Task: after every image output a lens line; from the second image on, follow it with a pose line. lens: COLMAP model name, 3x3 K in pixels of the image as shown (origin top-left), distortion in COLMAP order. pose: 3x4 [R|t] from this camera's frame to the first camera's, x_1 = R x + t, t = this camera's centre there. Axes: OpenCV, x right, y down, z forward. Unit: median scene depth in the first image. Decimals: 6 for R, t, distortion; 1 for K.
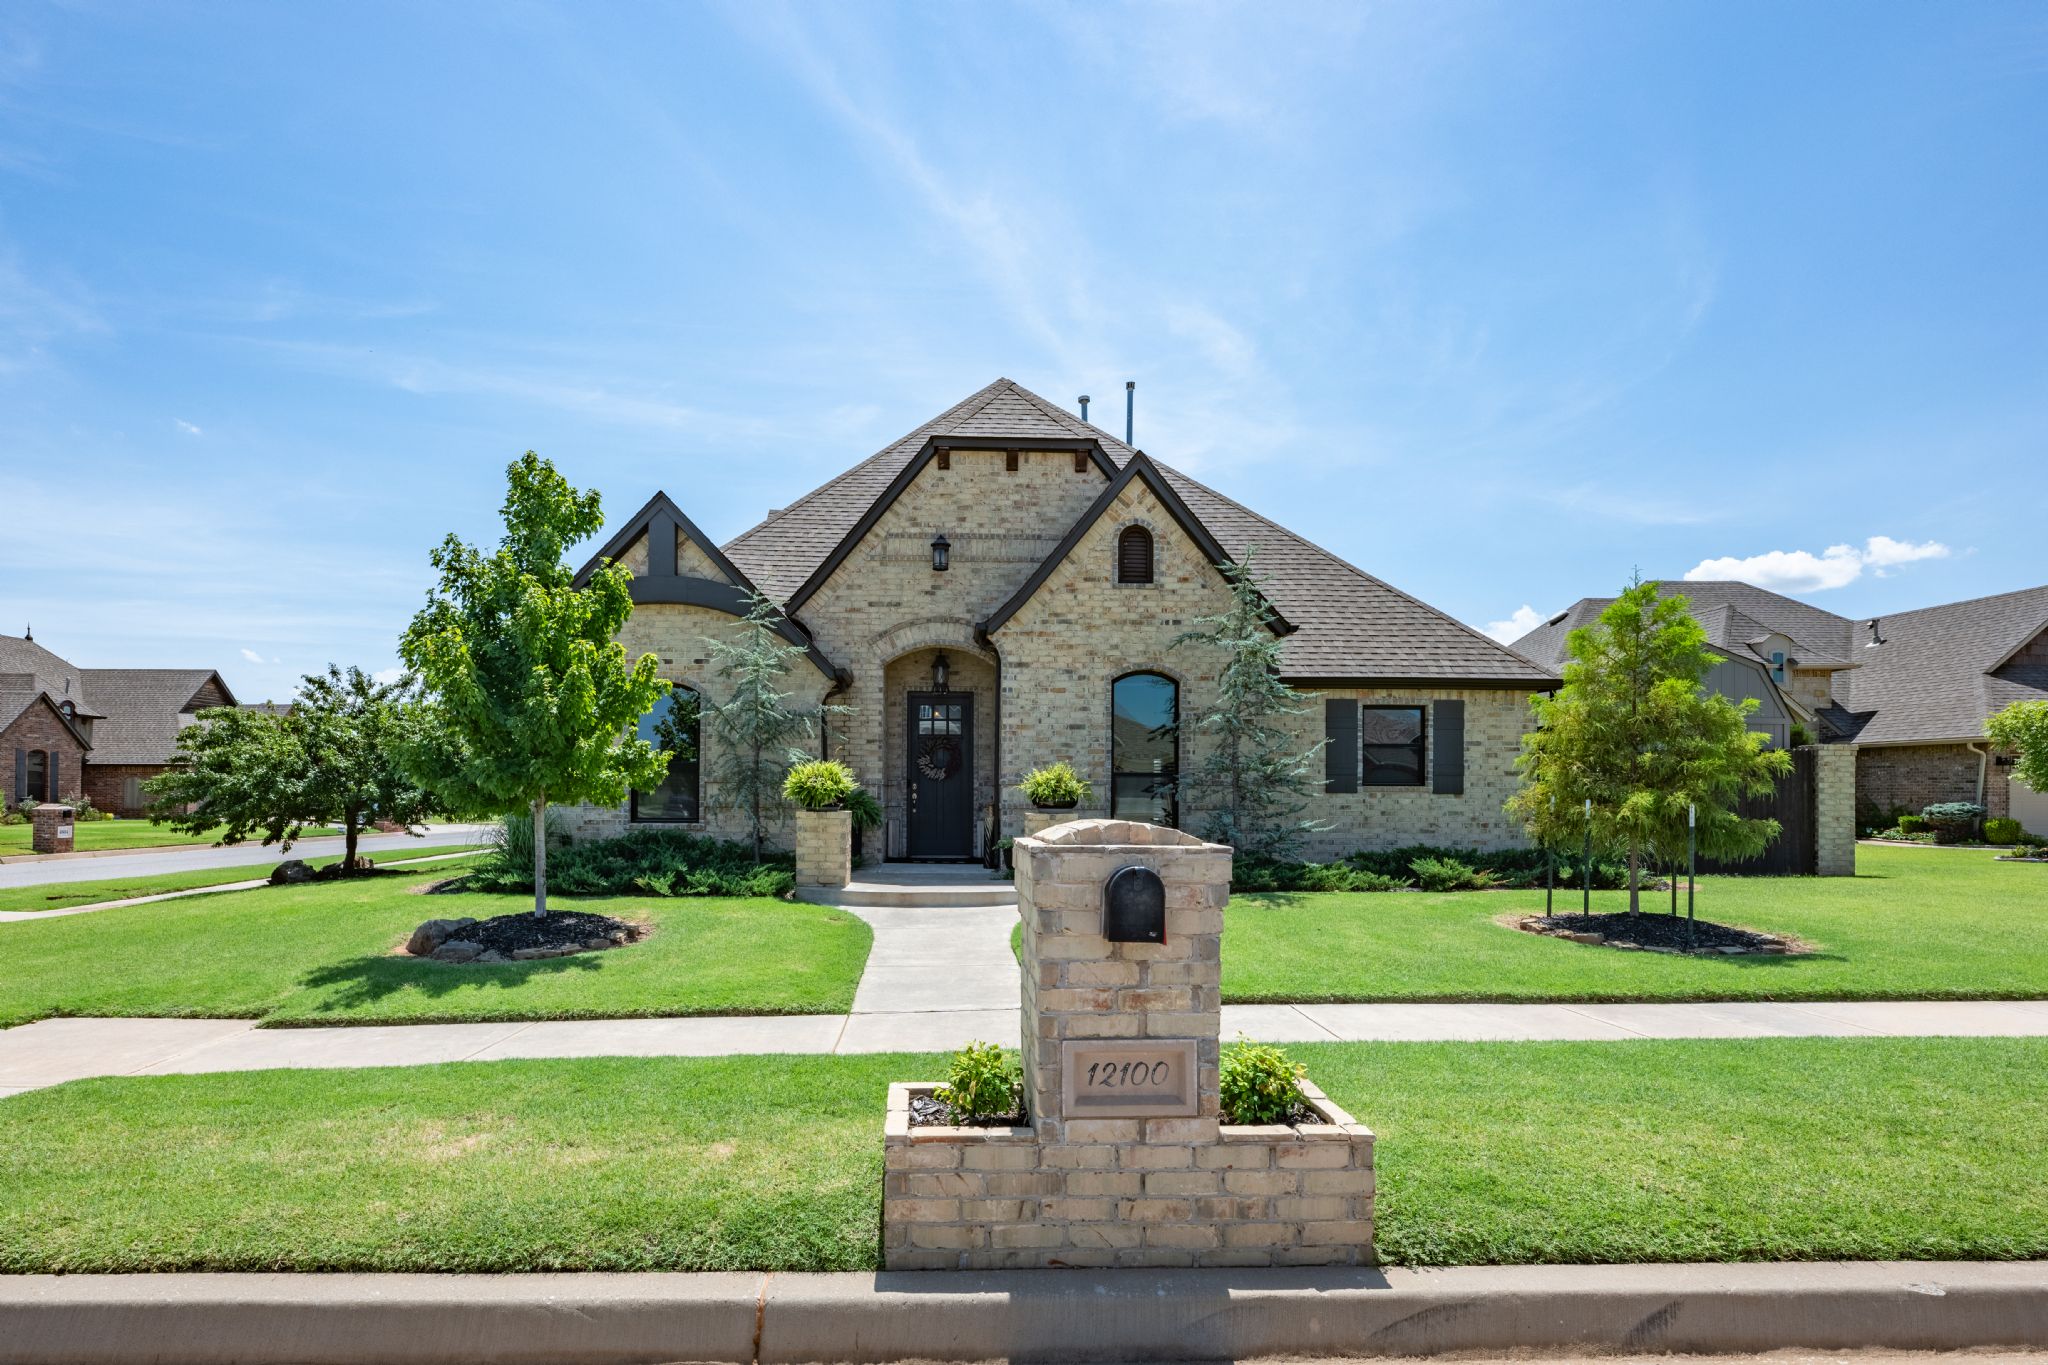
lens RADIAL K [[831.7, 0, 1023.6], [0, 831.7, 687.8], [0, 0, 1]] dist [-0.006961, 0.000798]
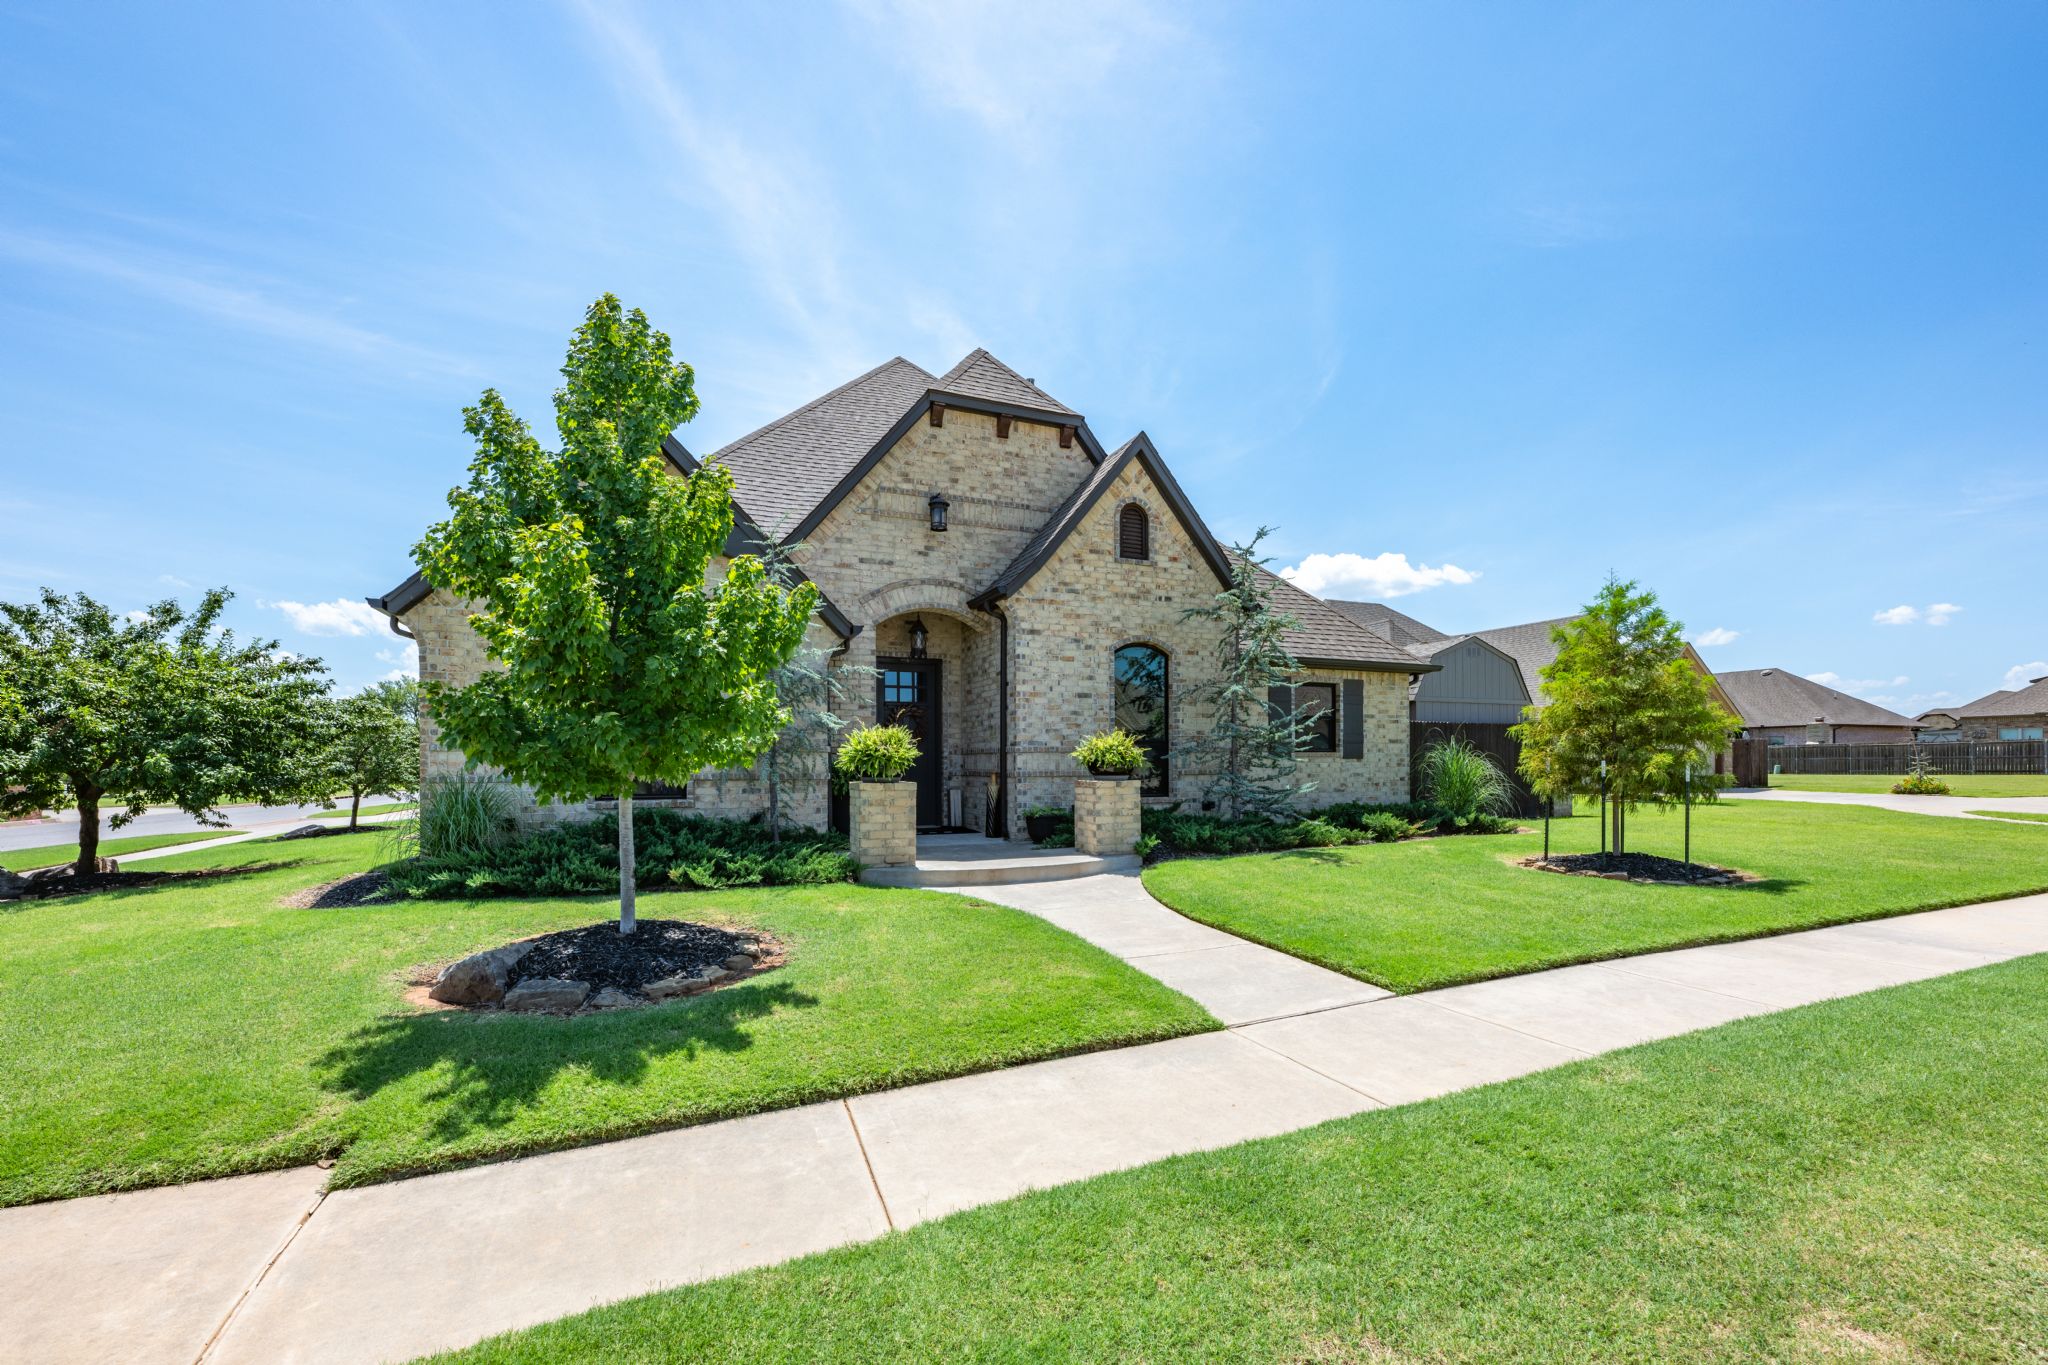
lens RADIAL K [[726.9, 0, 1024.3], [0, 726.9, 684.9], [0, 0, 1]] dist [-0.004815, -0.000715]
pose [[0.948096, 0.024371, 0.317048, -0.281375], [-0.030851, 0.999405, 0.015434, 0.022279], [-0.316483, -0.024414, 0.948284, 0.175145]]
